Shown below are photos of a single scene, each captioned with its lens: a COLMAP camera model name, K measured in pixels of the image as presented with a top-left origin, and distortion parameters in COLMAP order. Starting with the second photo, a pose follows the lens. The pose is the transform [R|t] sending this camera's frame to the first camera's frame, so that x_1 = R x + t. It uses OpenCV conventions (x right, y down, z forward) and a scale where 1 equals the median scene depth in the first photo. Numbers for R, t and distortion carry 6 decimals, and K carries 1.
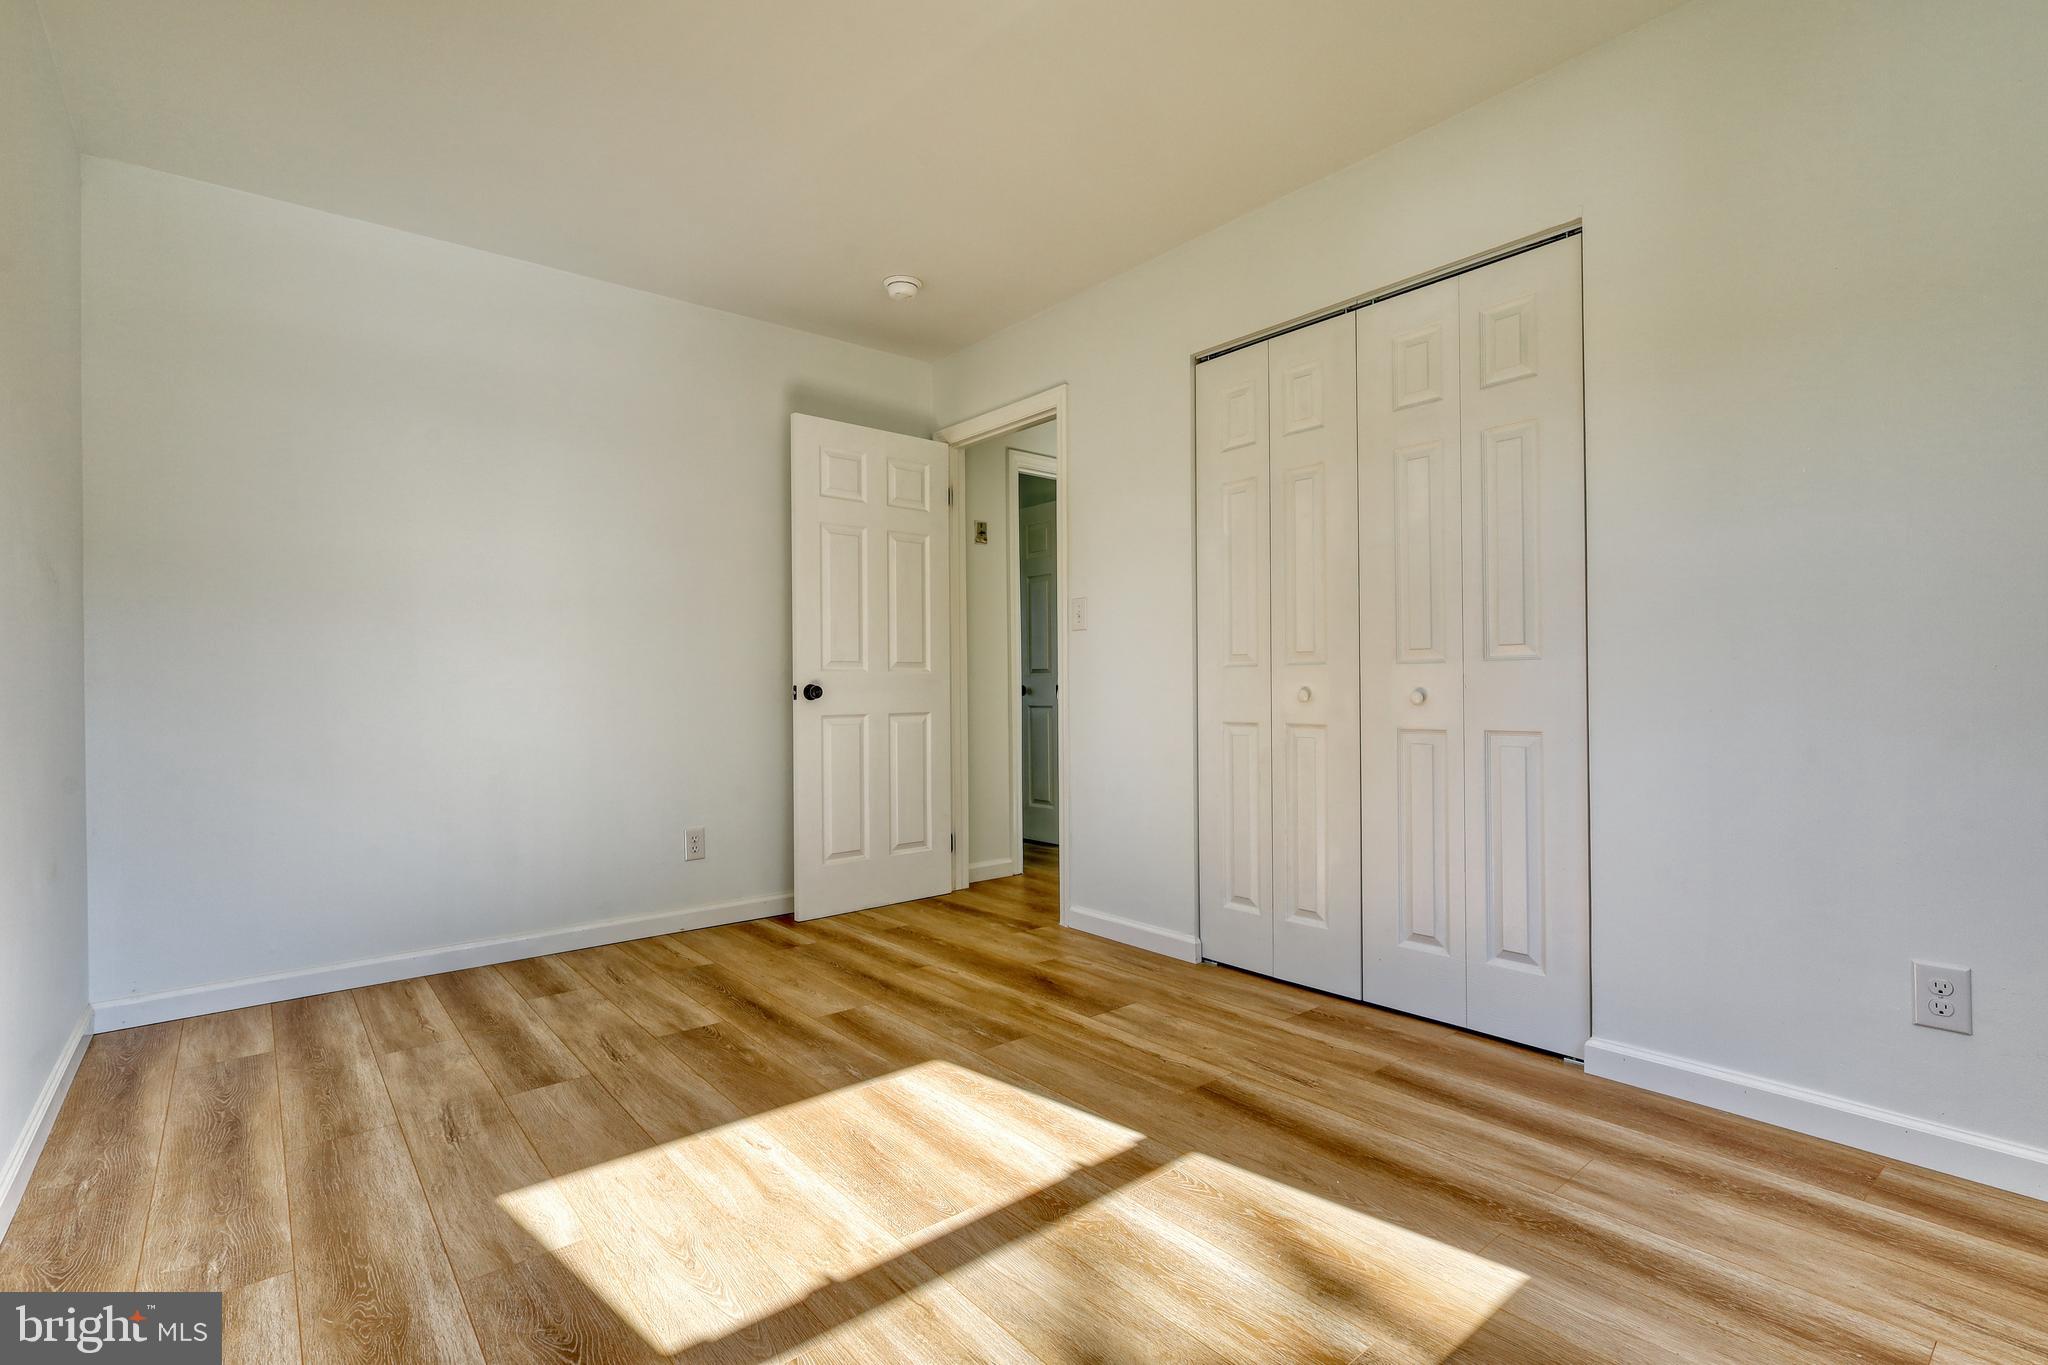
lens RADIAL K [[942.7, 0, 1021.4], [0, 942.7, 678.0], [0, 0, 1]] dist [-0.003701, 0.000970]
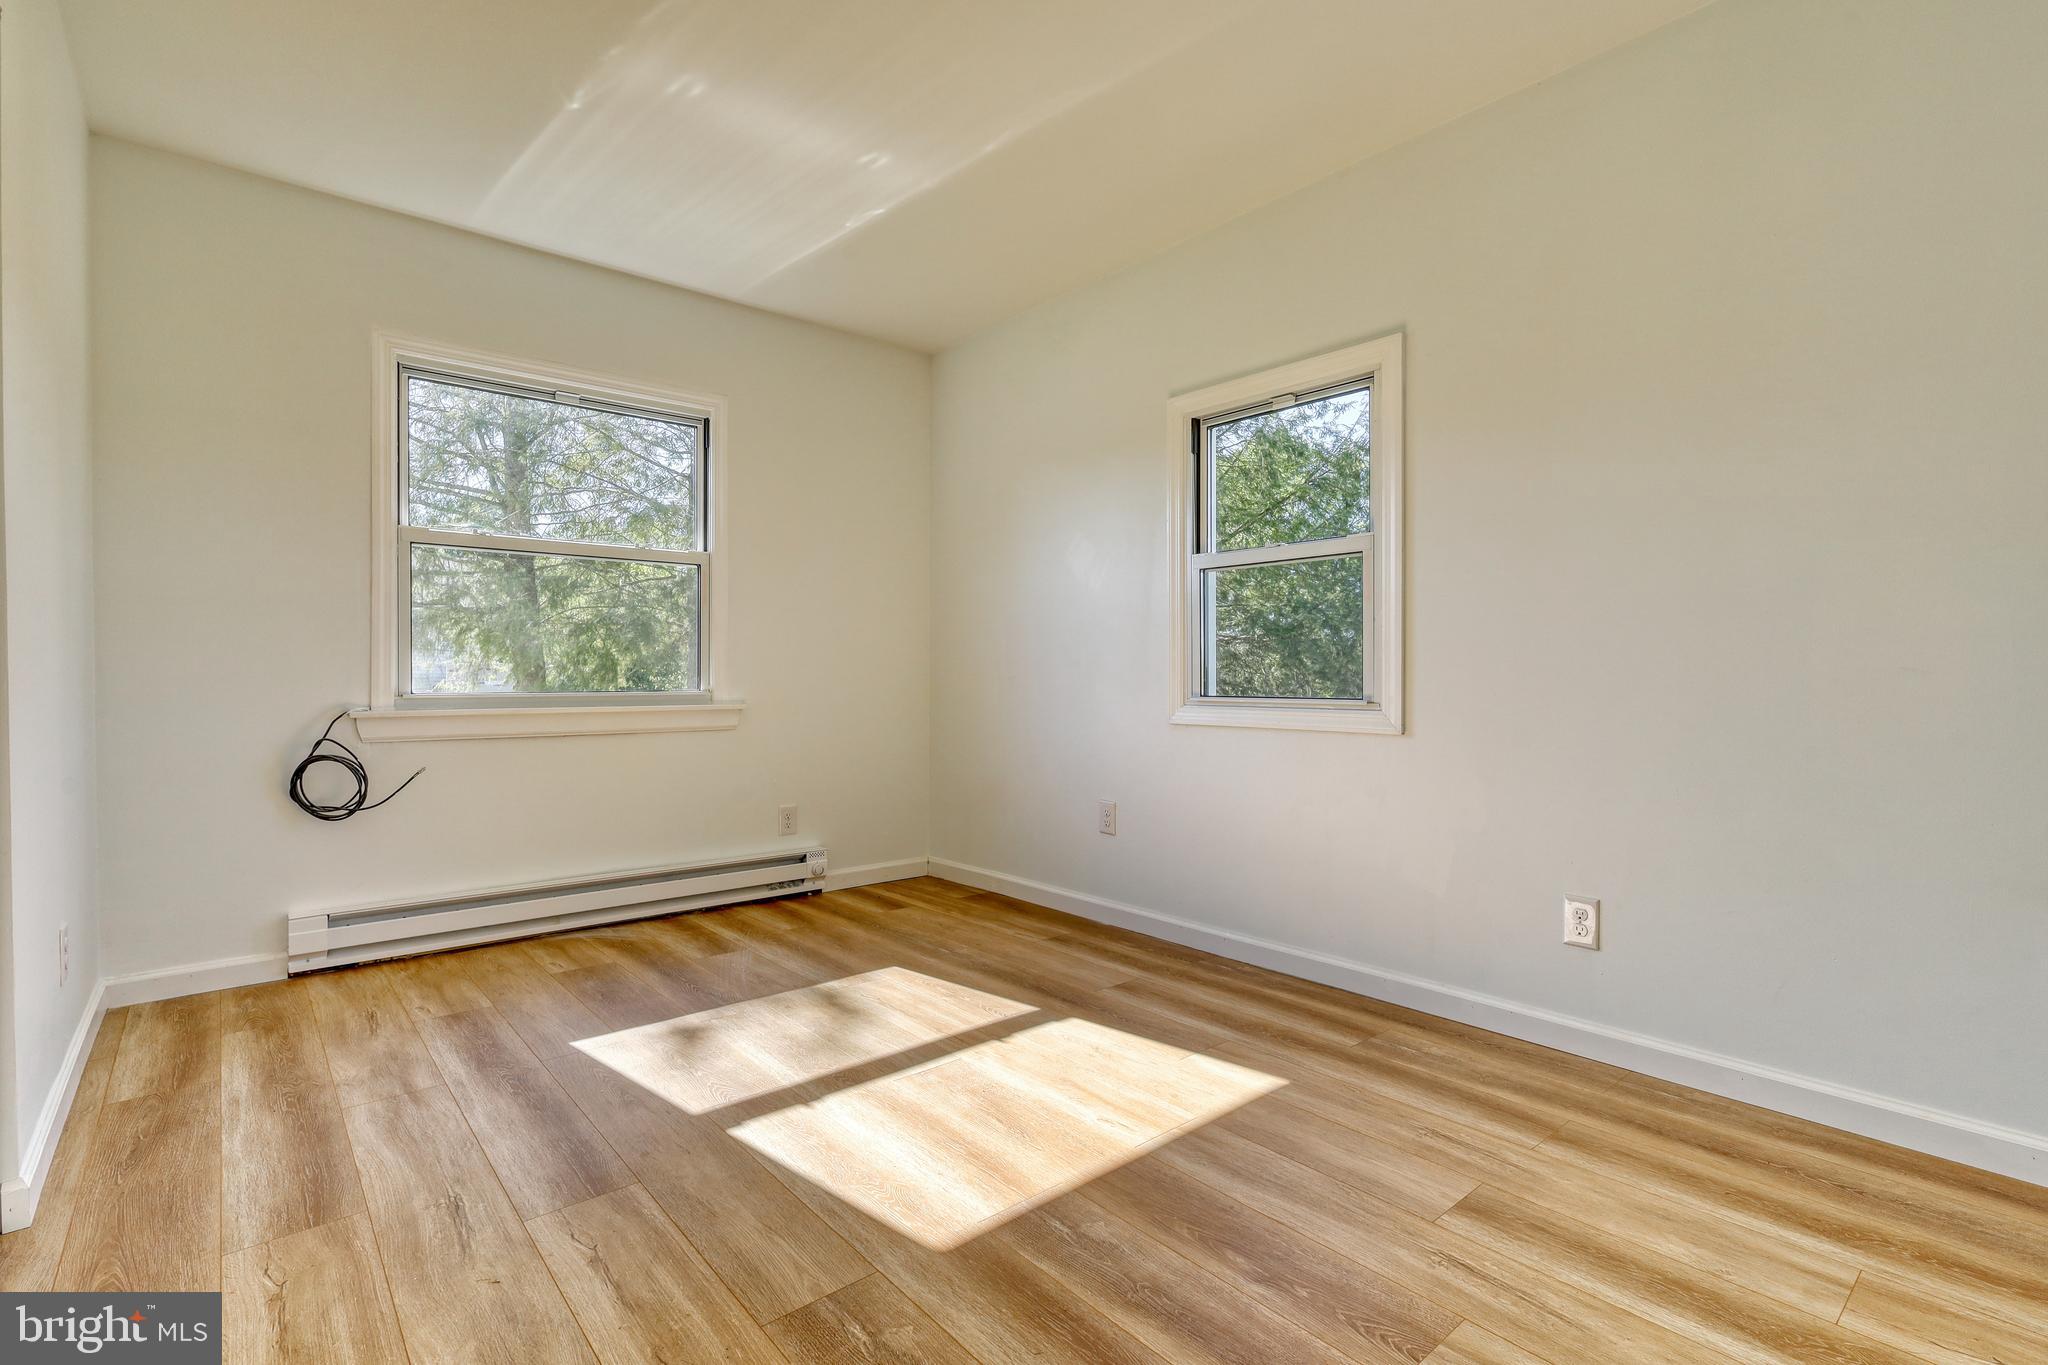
lens RADIAL K [[942.7, 0, 1022.0], [0, 942.7, 681.1], [0, 0, 1]] dist [-0.003701, 0.000970]
pose [[-0.999802, 0.011639, -0.016150, -0.175705], [0.011615, 0.999931, 0.001564, 0.015724], [0.016167, 0.001376, -0.999868, 2.074193]]
